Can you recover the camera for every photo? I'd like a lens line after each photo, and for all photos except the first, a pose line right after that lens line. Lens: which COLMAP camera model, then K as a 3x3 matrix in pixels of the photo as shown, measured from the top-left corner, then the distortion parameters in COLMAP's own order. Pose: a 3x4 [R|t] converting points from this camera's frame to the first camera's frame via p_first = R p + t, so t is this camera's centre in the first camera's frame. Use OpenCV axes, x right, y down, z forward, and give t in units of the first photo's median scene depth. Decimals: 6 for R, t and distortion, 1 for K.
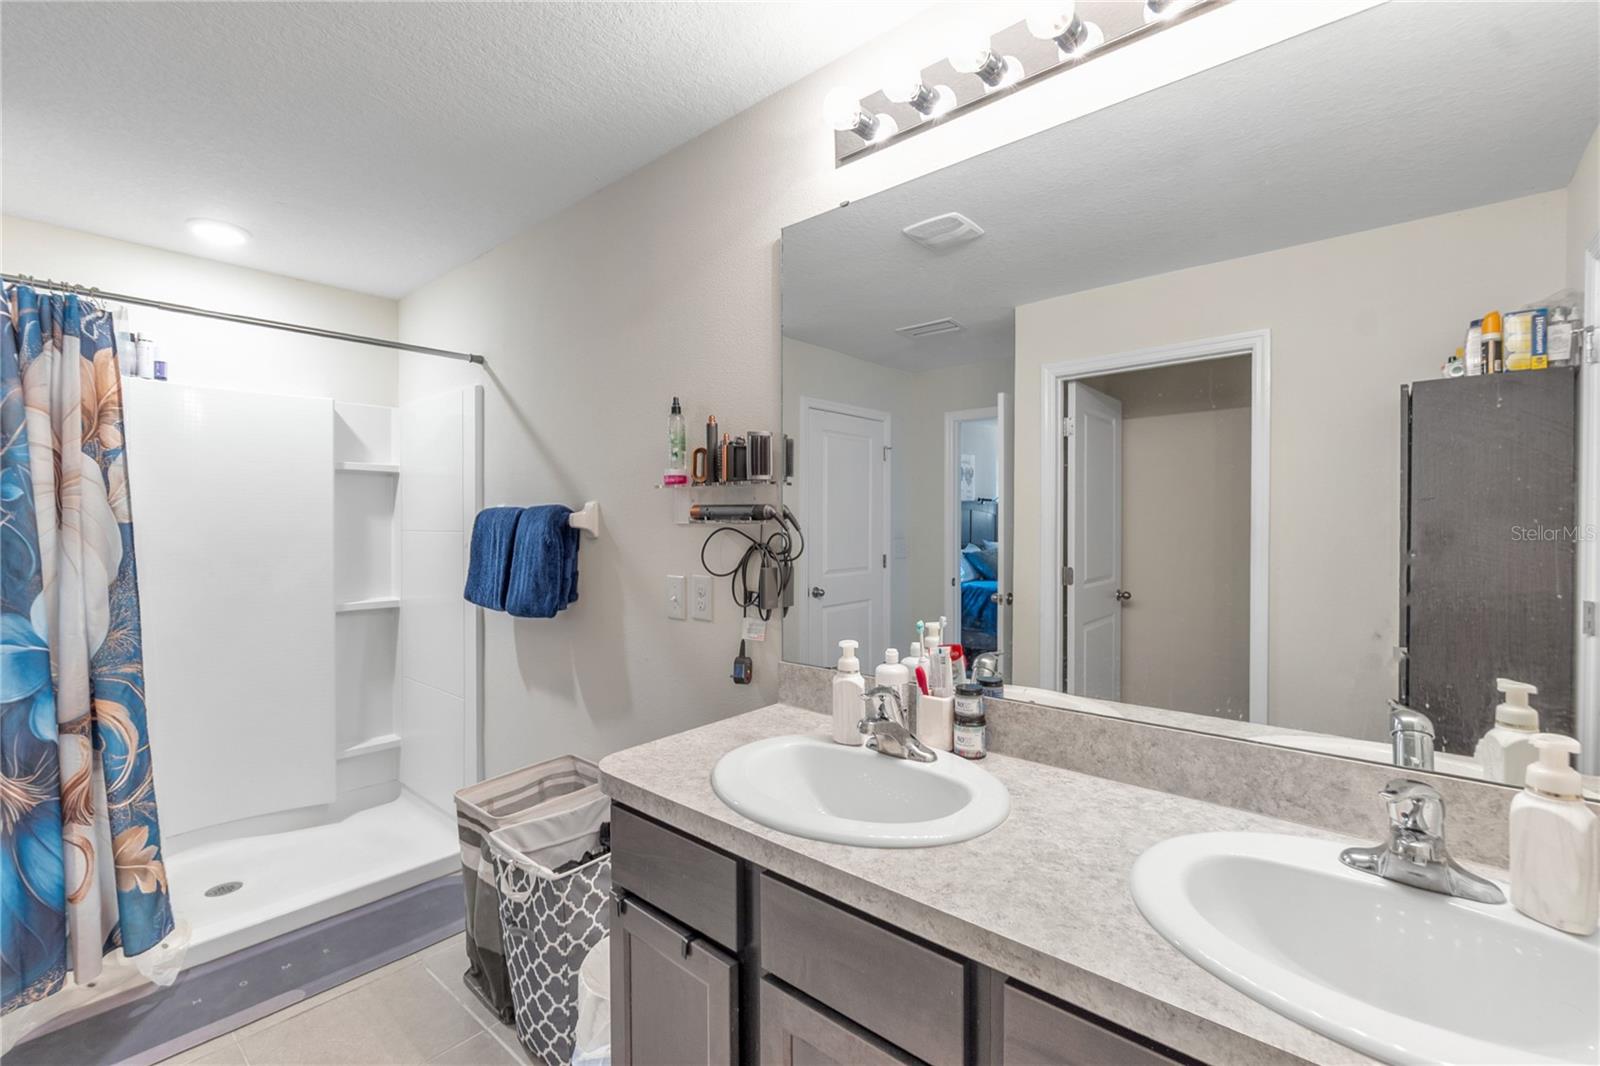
lens RADIAL K [[698.2, 0, 797.9], [0, 698.2, 534.5], [0, 0, 1]] dist [-0.004512, 0.000039]
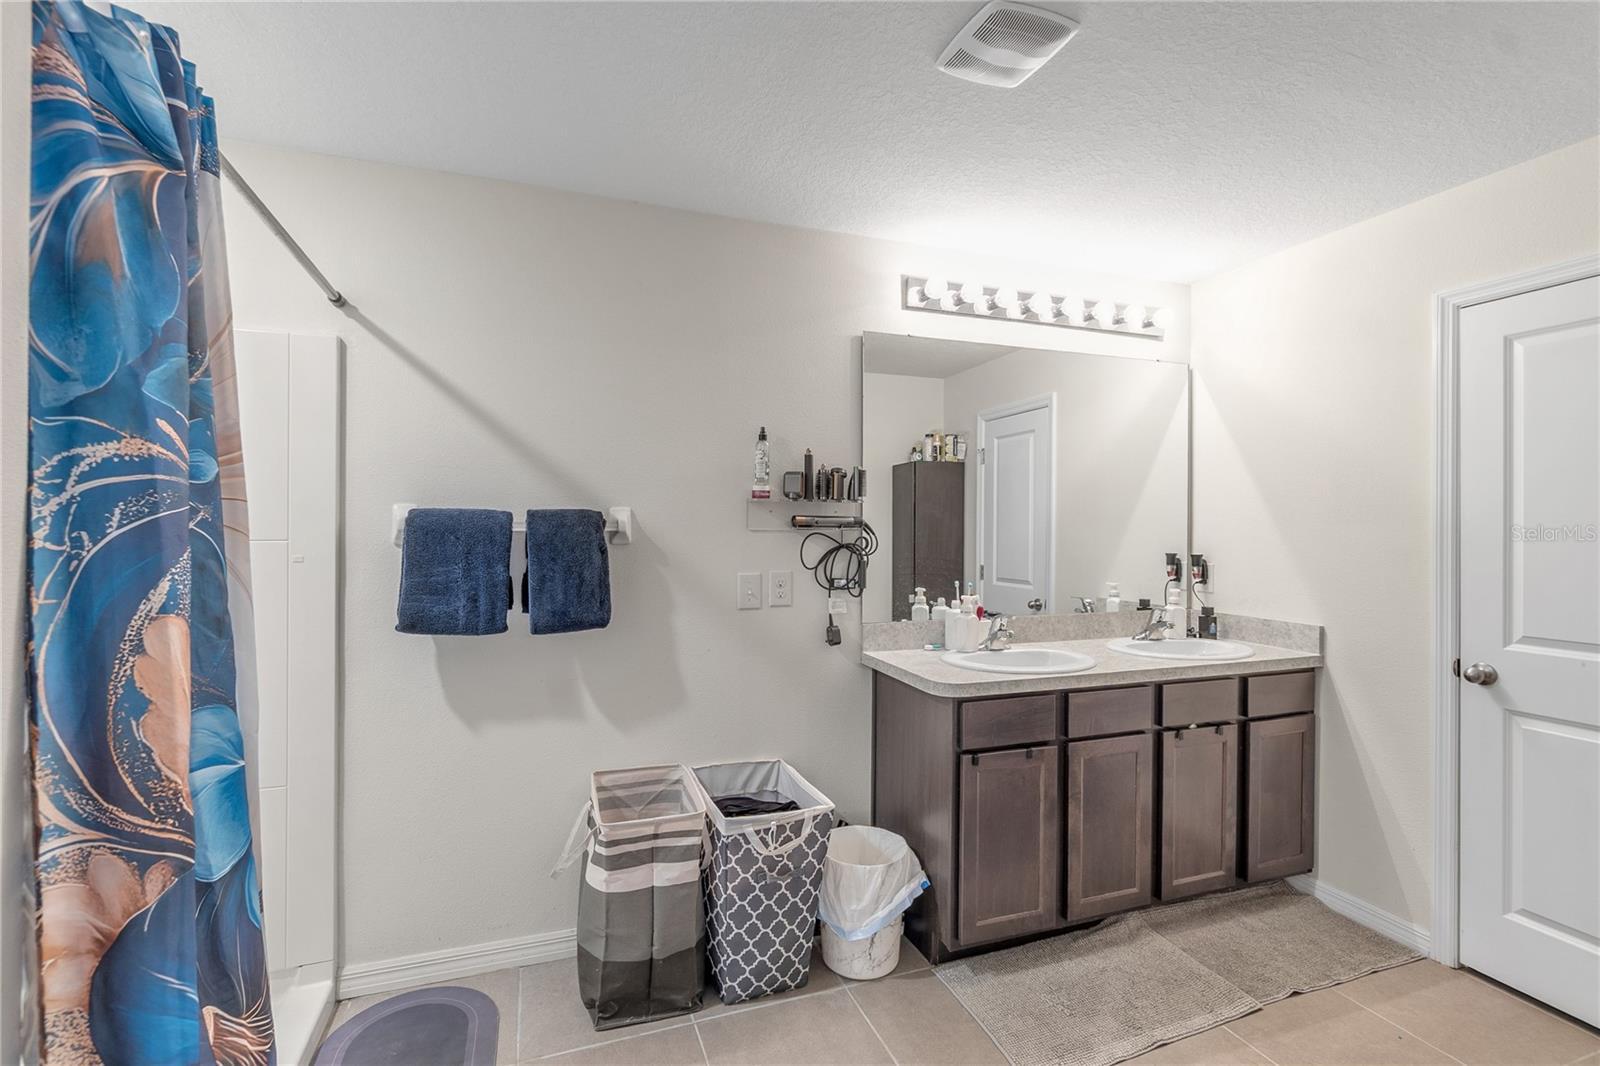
lens RADIAL K [[698.2, 0, 796.8], [0, 698.2, 529.7], [0, 0, 1]] dist [-0.004512, 0.000039]
pose [[0.502121, 0.004186, 0.864787, -1.278783], [0.007183, 0.999934, -0.009011, -0.004486], [-0.864768, 0.010736, 0.502057, 0.351817]]
